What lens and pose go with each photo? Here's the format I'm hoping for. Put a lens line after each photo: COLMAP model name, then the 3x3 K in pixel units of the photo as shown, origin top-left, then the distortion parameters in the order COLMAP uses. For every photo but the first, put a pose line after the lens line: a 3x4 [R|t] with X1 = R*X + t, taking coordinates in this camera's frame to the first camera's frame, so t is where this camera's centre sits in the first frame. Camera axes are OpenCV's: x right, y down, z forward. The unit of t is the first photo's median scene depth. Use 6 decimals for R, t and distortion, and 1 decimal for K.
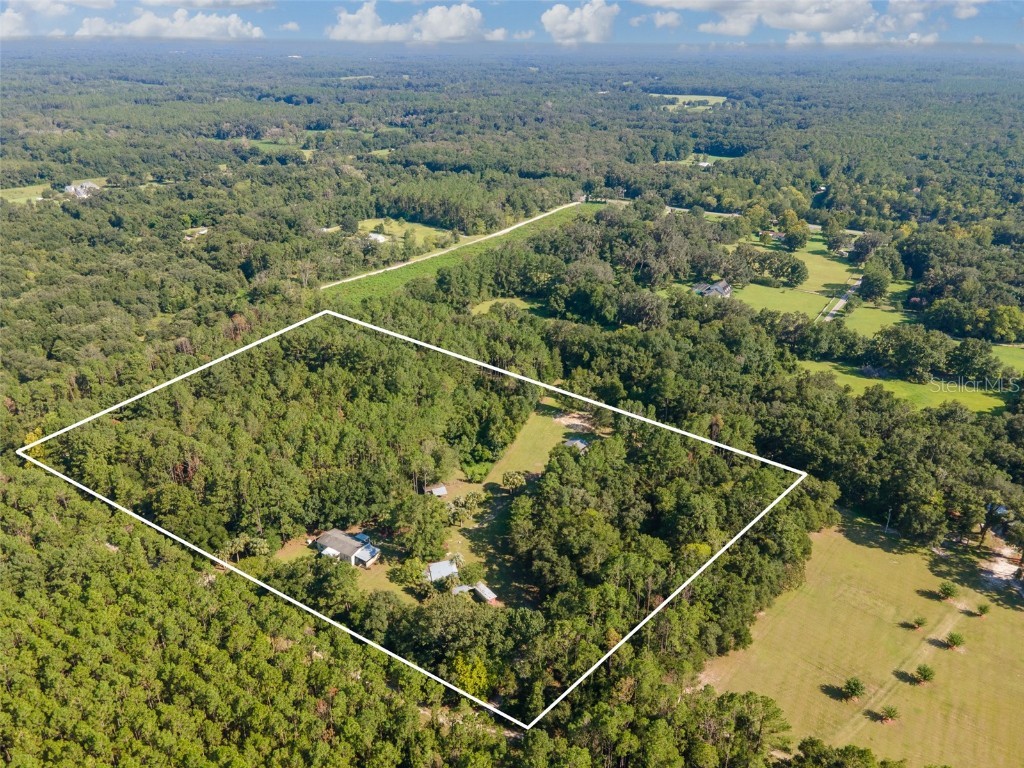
lens RADIAL K [[766.3, 0, 512.0], [0, 766.3, 384.0], [0, 0, 1]] dist [0.039543, 0.004679]
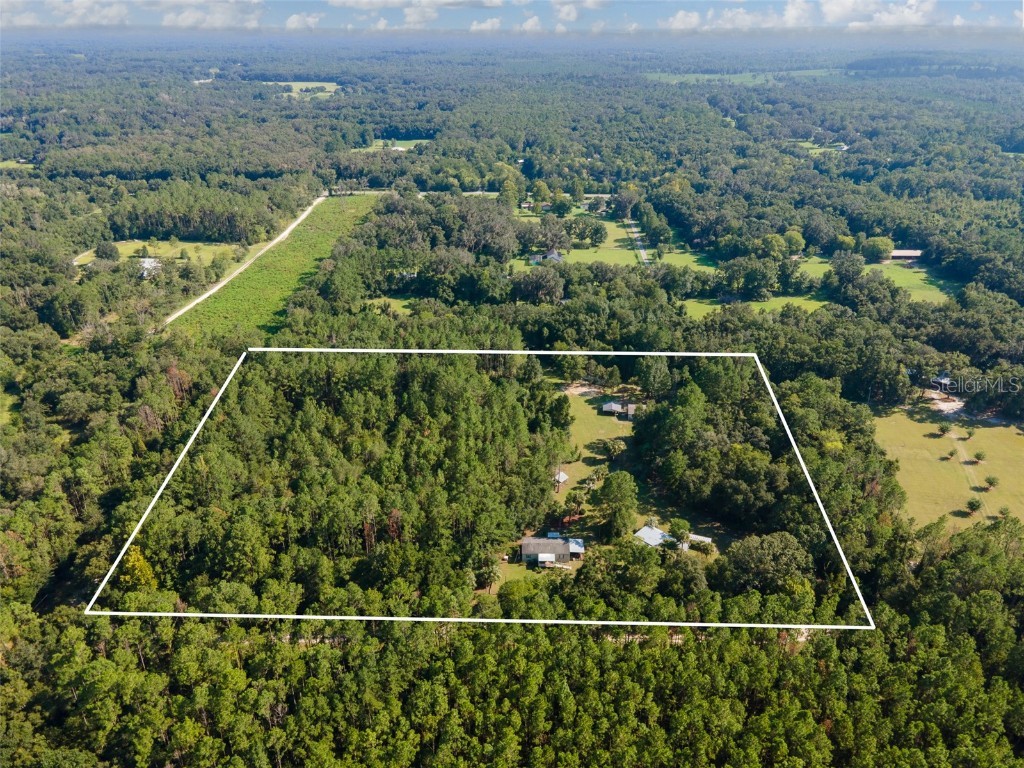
lens RADIAL K [[766.3, 0, 512.0], [0, 766.3, 384.0], [0, 0, 1]] dist [0.039543, 0.004679]
pose [[0.847692, -0.231264, 0.477426, -0.268033], [0.223192, 0.971923, 0.074510, -0.031908], [-0.481253, 0.043396, 0.875507, 0.055450]]
